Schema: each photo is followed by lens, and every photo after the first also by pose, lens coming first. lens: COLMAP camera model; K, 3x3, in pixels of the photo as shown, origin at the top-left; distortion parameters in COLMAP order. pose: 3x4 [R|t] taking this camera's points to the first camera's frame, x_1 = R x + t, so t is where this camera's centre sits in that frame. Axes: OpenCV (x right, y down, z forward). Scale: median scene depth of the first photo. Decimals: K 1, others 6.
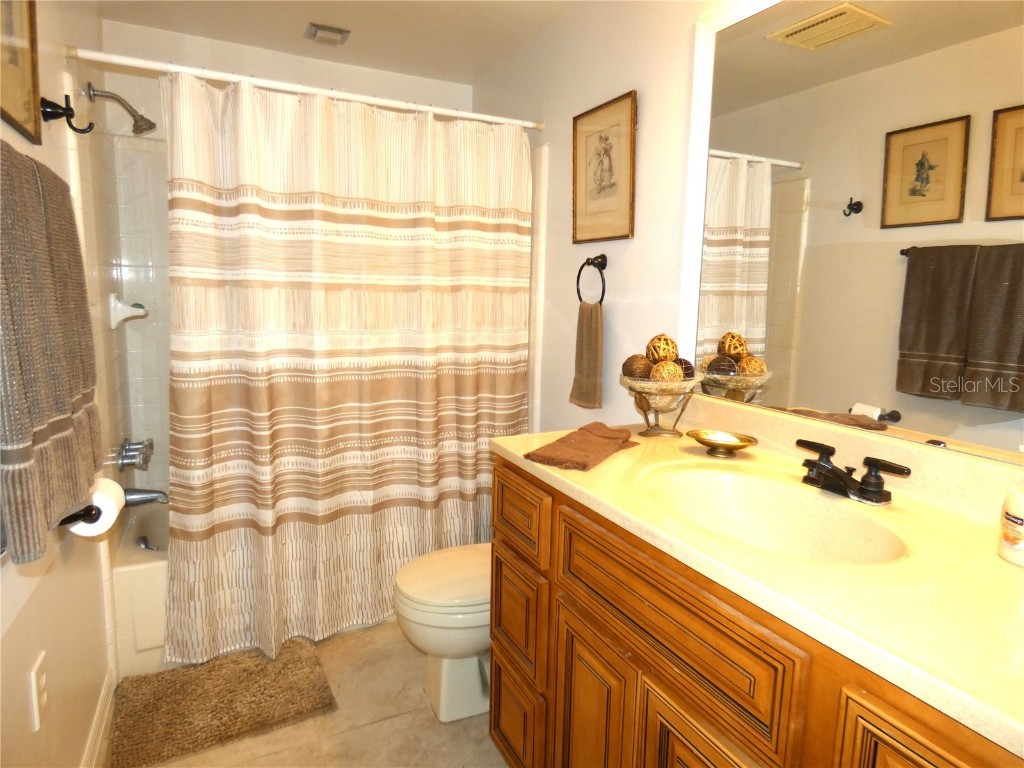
lens RADIAL K [[610.8, 0, 526.8], [0, 610.8, 379.9], [0, 0, 1]] dist [0.002625, -0.007125]
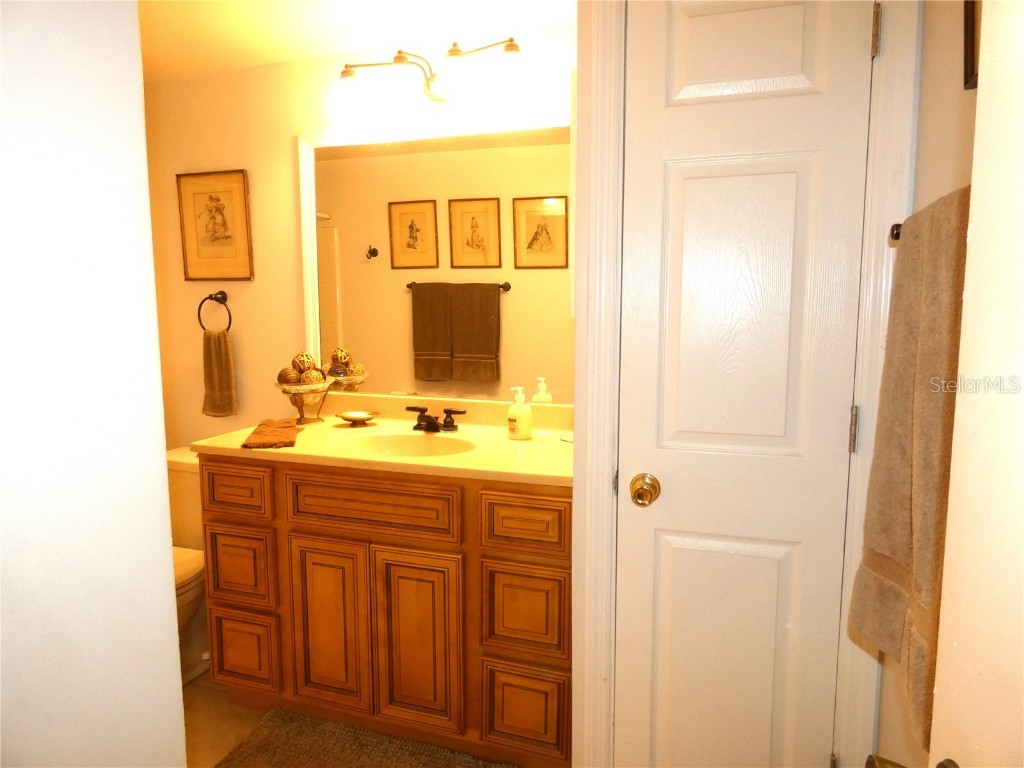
lens RADIAL K [[610.8, 0, 511.5], [0, 610.8, 384.2], [0, 0, 1]] dist [0.002625, -0.007125]
pose [[0.705384, -0.105394, 0.700946, -0.374045], [0.112657, 0.992984, 0.035935, 0.003390], [-0.699815, 0.053619, 0.712309, -0.301003]]
